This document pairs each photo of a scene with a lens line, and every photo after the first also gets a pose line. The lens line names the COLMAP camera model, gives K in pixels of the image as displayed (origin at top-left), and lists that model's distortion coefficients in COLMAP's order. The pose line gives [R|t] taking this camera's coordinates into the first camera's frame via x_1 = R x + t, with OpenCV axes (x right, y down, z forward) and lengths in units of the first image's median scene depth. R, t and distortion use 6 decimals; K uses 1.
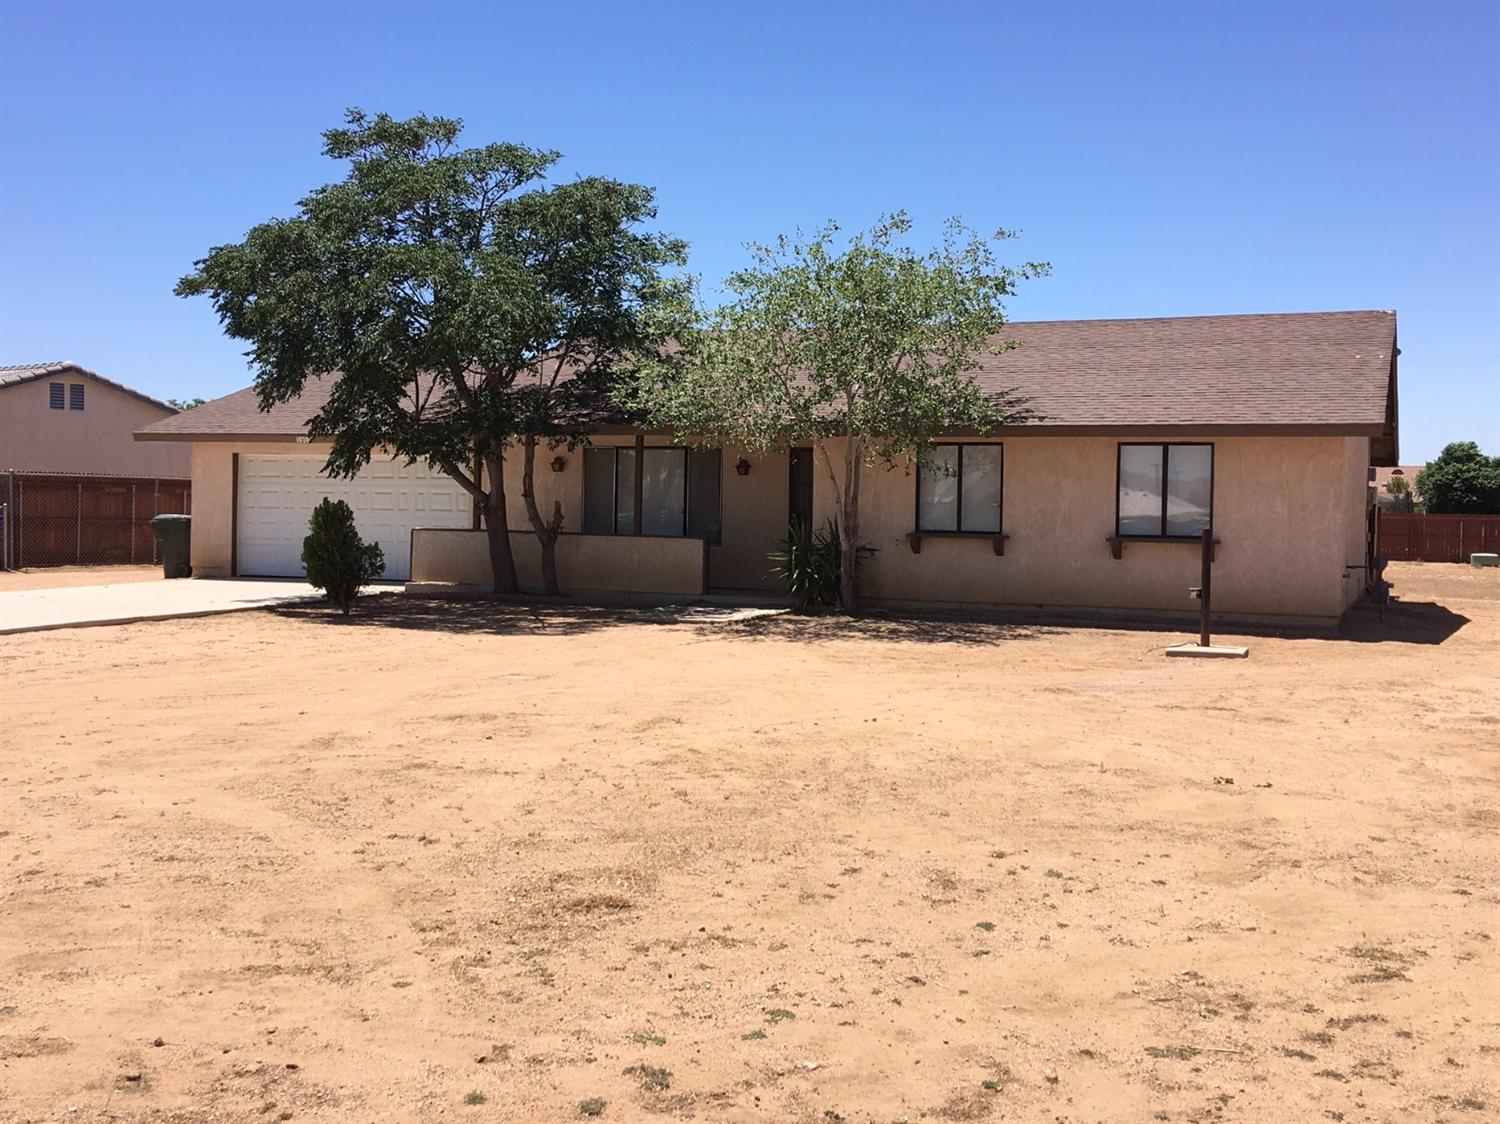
lens RADIAL K [[1295.7, 0, 750.0], [0, 1295.7, 562.0], [0, 0, 1]] dist [0.094755, -0.004086]
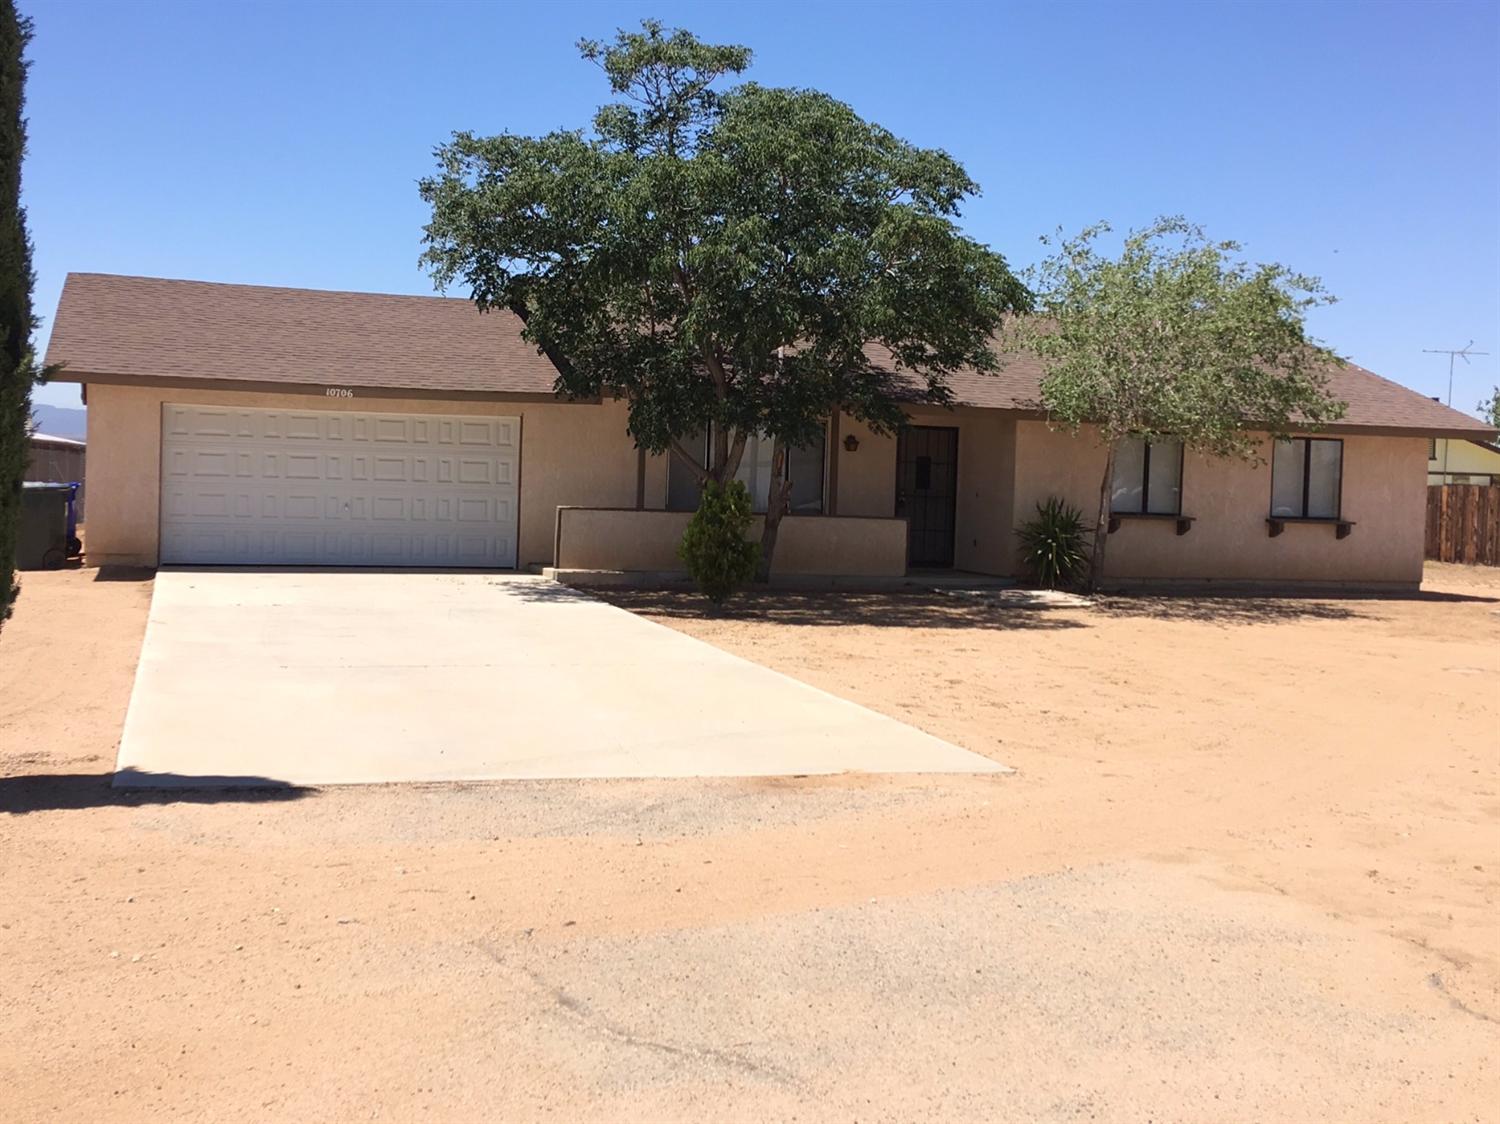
lens RADIAL K [[1295.7, 0, 750.0], [0, 1295.7, 562.0], [0, 0, 1]] dist [0.094755, -0.004086]
pose [[0.848367, -0.021577, 0.528969, -0.705279], [0.004378, 0.999421, 0.033746, -0.021222], [-0.529391, -0.026313, 0.847970, 0.251437]]
